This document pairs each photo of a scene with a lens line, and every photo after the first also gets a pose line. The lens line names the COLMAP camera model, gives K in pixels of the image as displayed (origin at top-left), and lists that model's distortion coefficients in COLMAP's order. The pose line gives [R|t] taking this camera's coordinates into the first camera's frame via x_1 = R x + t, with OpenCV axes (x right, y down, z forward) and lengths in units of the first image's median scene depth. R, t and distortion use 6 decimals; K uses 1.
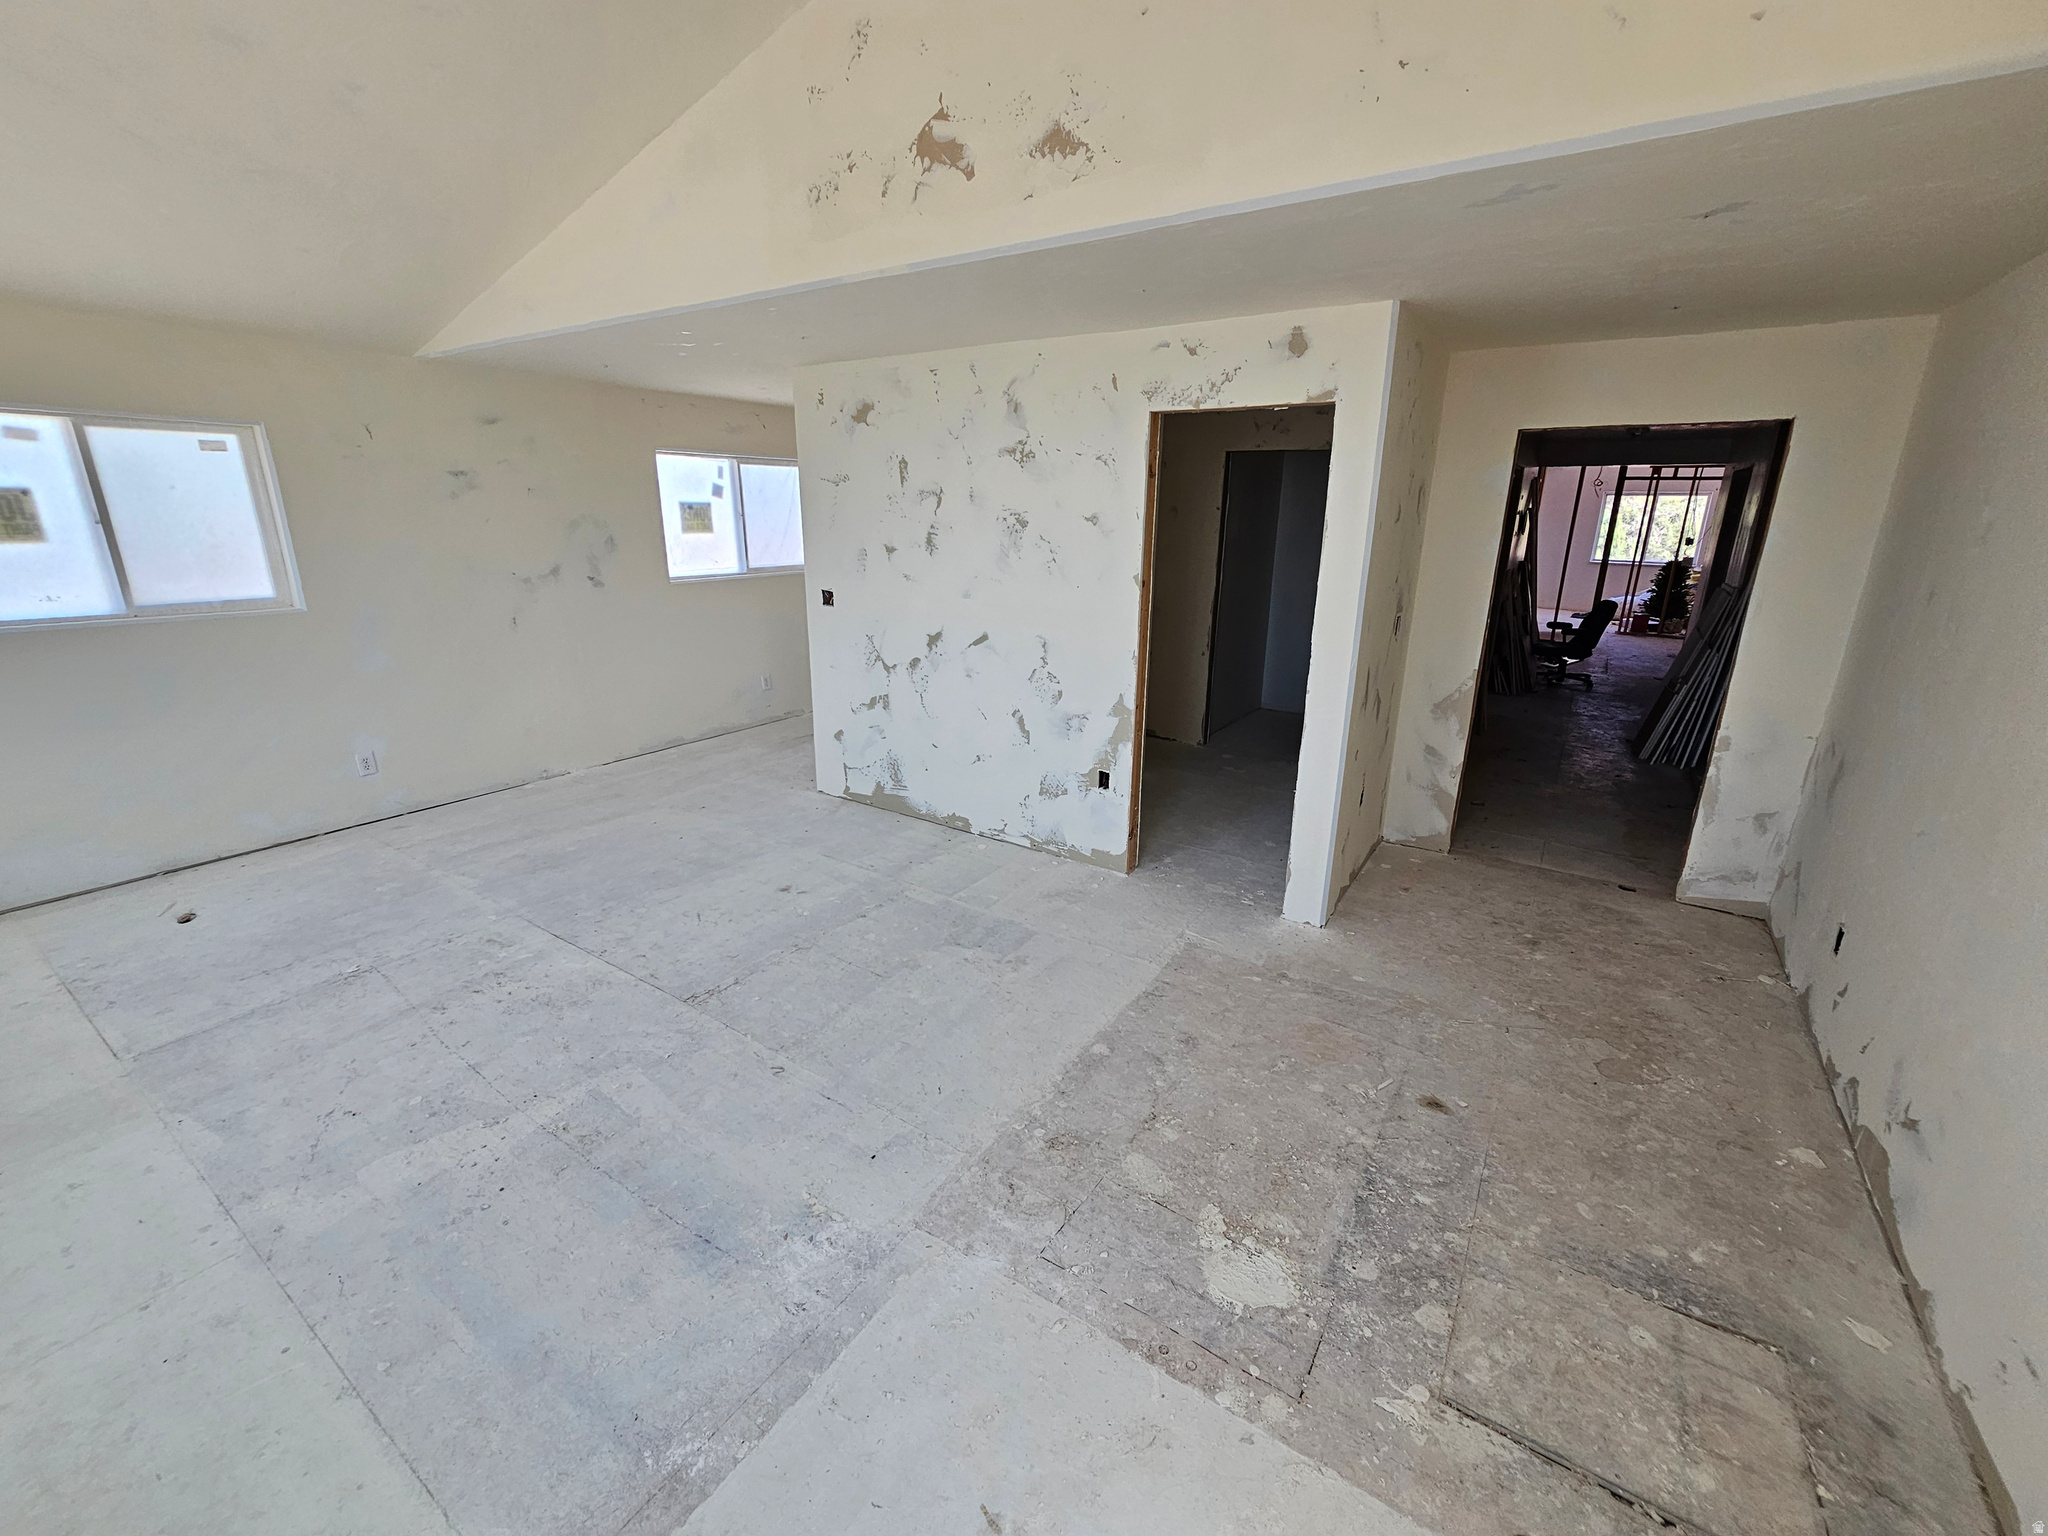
lens RADIAL K [[842.5, 0, 1027.3], [0, 842.5, 763.8], [0, 0, 1]] dist [-0.004202, 0.000574]
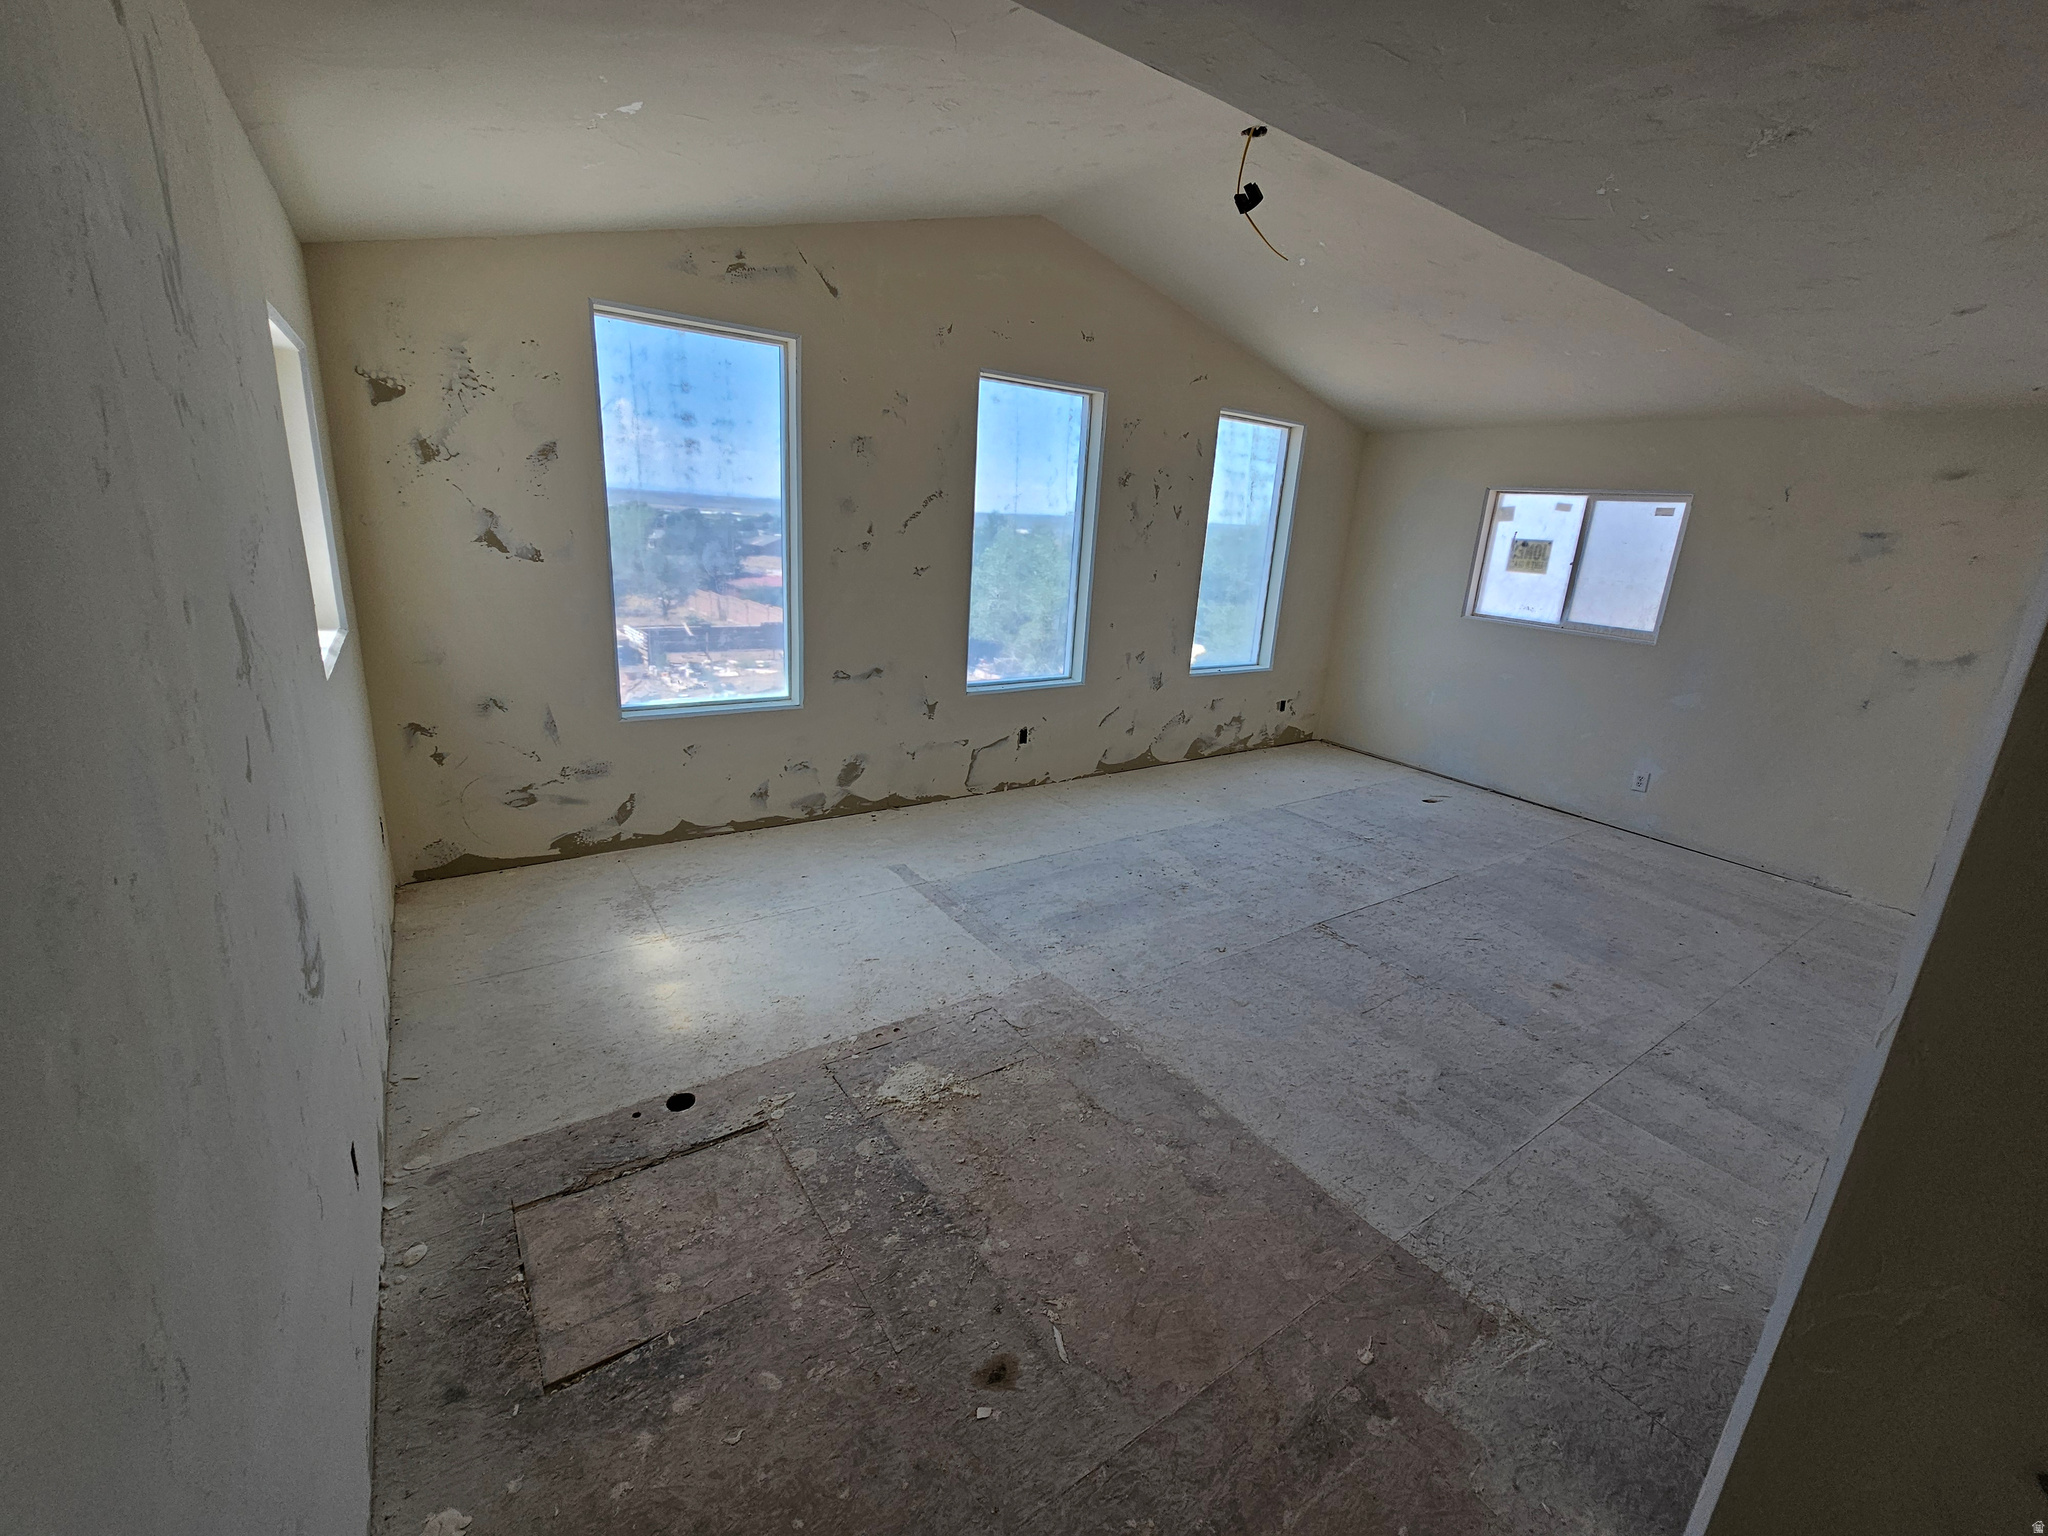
lens RADIAL K [[842.5, 0, 1033.2], [0, 842.5, 749.5], [0, 0, 1]] dist [-0.004202, 0.000574]
pose [[-0.360173, 0.216877, -0.907326, 0.763864], [-0.337542, 0.876407, 0.343477, -0.214179], [0.869678, 0.429972, -0.242453, 0.761612]]
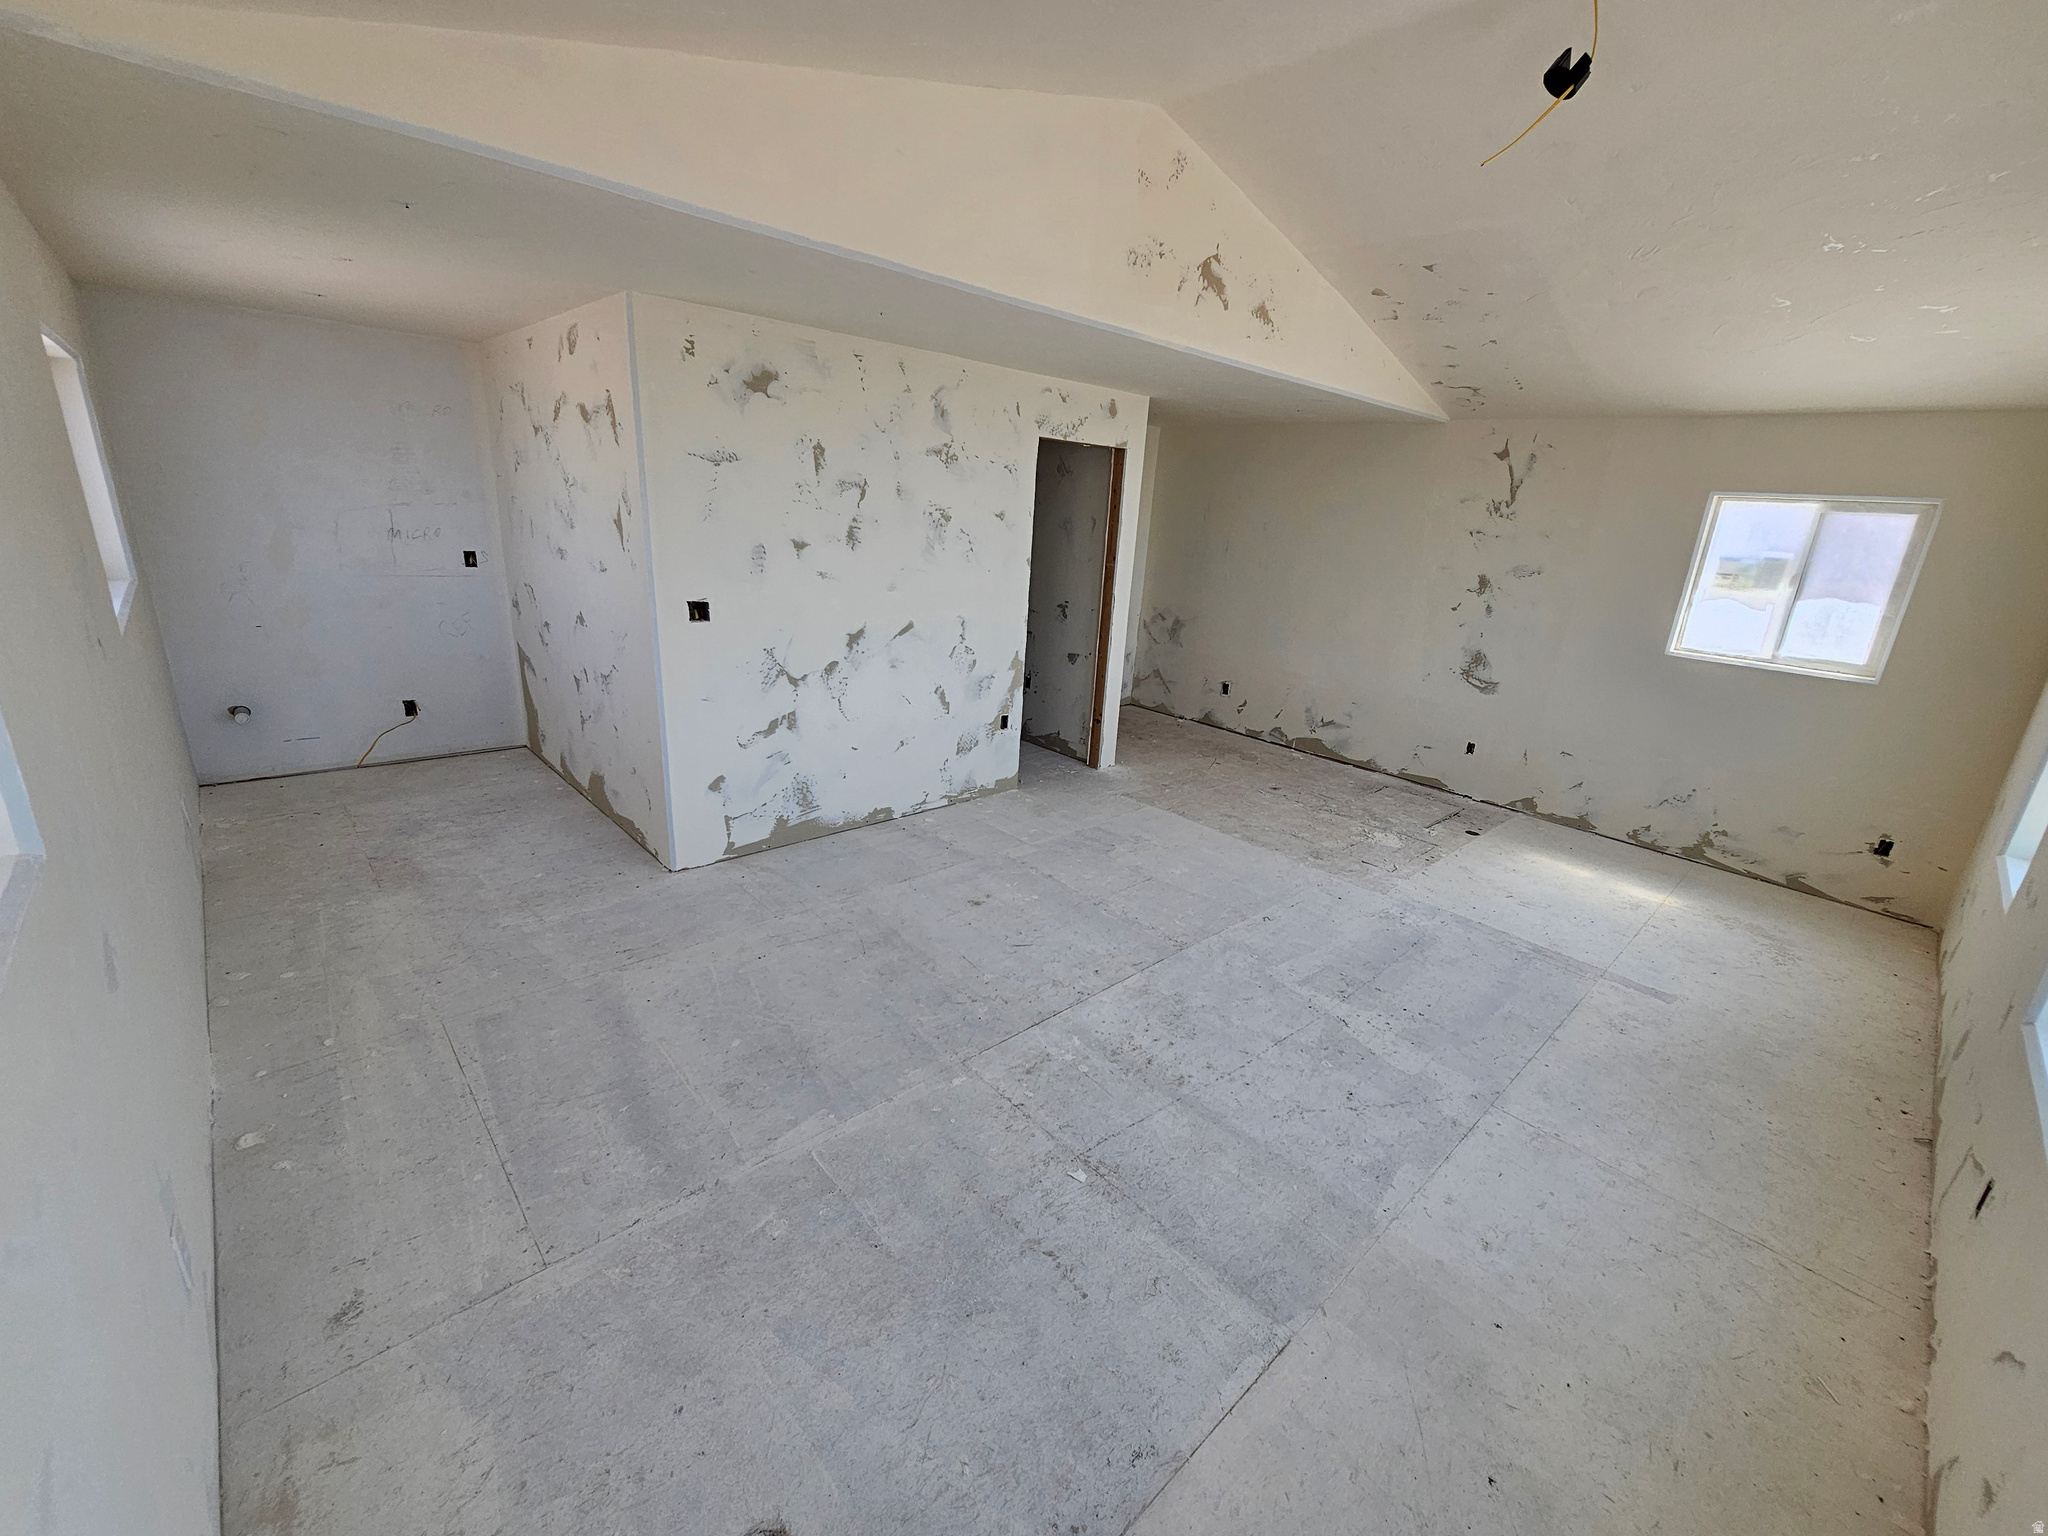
lens RADIAL K [[842.5, 0, 1022.5], [0, 842.5, 770.2], [0, 0, 1]] dist [-0.004202, 0.000574]
pose [[0.230358, -0.294960, 0.927326, -1.362716], [0.225408, 0.943211, 0.244019, -0.267555], [-0.946640, 0.152815, 0.283762, 0.777007]]
